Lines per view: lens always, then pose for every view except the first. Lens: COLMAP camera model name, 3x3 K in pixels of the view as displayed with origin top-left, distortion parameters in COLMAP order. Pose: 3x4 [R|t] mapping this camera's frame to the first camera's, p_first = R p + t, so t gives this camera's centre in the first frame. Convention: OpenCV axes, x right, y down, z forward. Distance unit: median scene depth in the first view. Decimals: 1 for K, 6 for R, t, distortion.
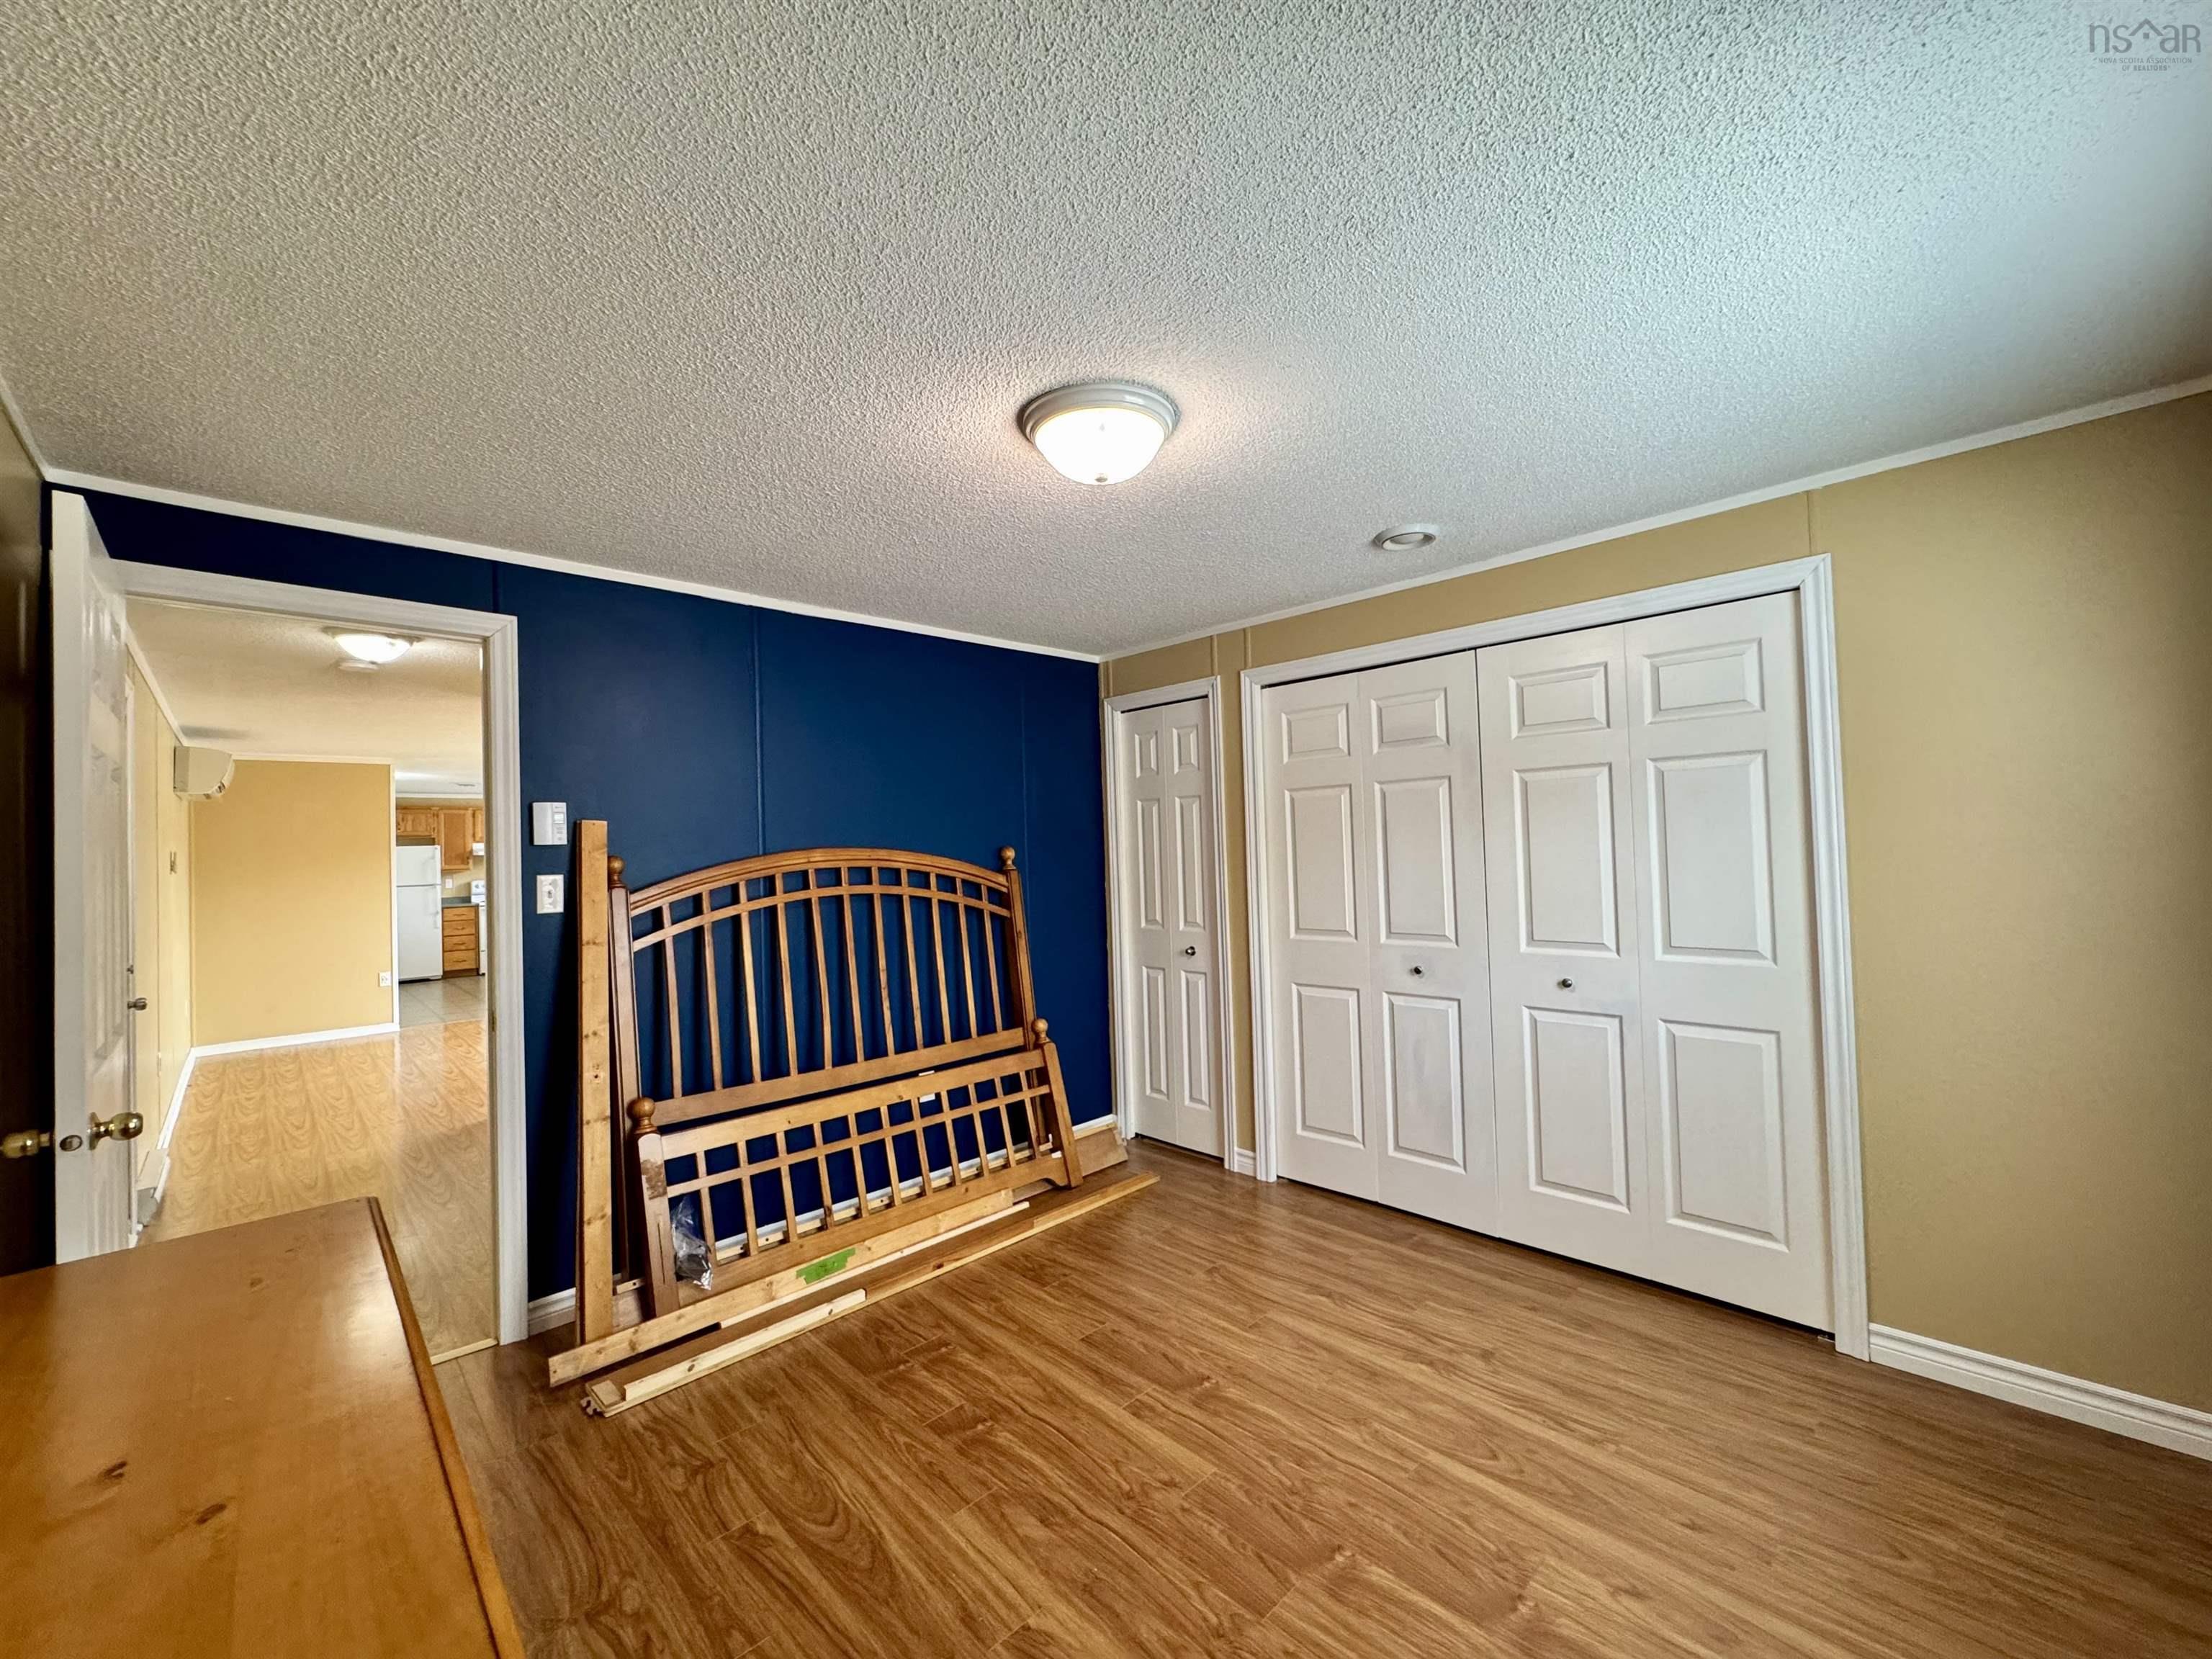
lens RADIAL K [[885.0, 0, 1104.6], [0, 885.0, 831.6], [0, 0, 1]] dist [-0.004037, 0.000799]
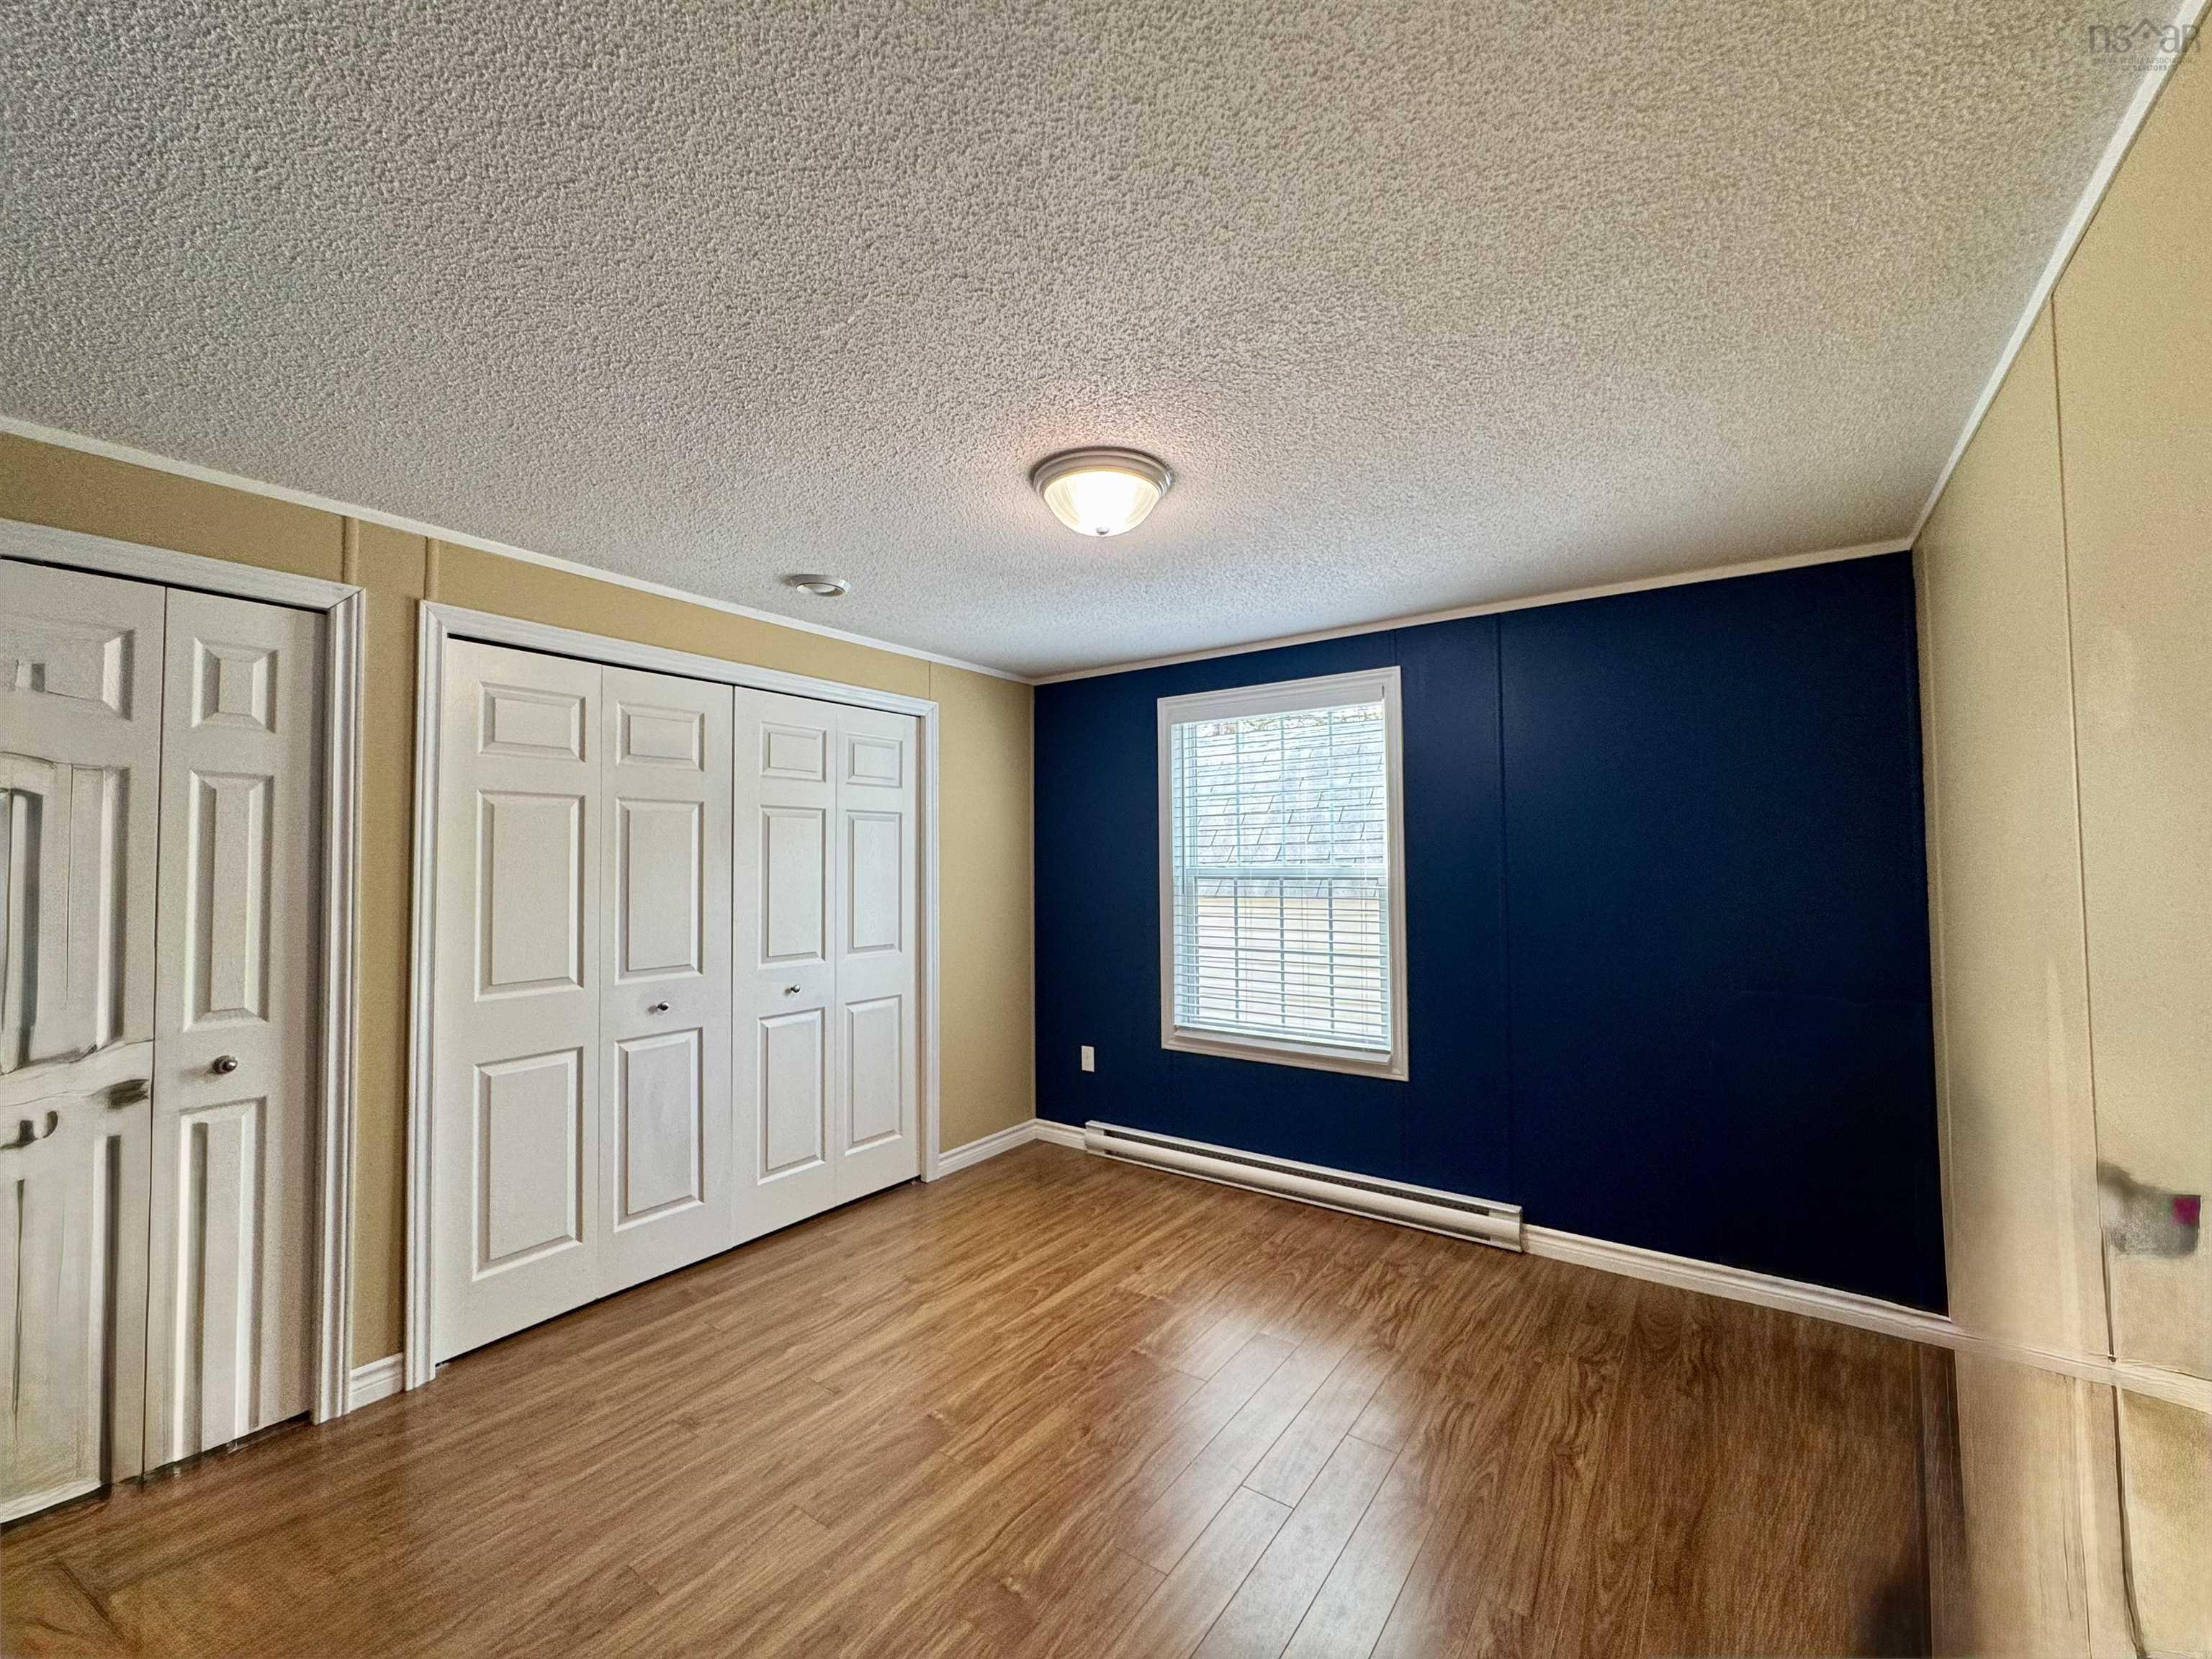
lens RADIAL K [[885.0, 0, 1104.6], [0, 885.0, 831.6], [0, 0, 1]] dist [-0.004037, 0.000799]
pose [[-0.180756, 0.067917, 0.981180, -0.781902], [-0.006266, 0.997513, -0.070202, 0.044299], [-0.983508, -0.018838, -0.179880, 0.863973]]
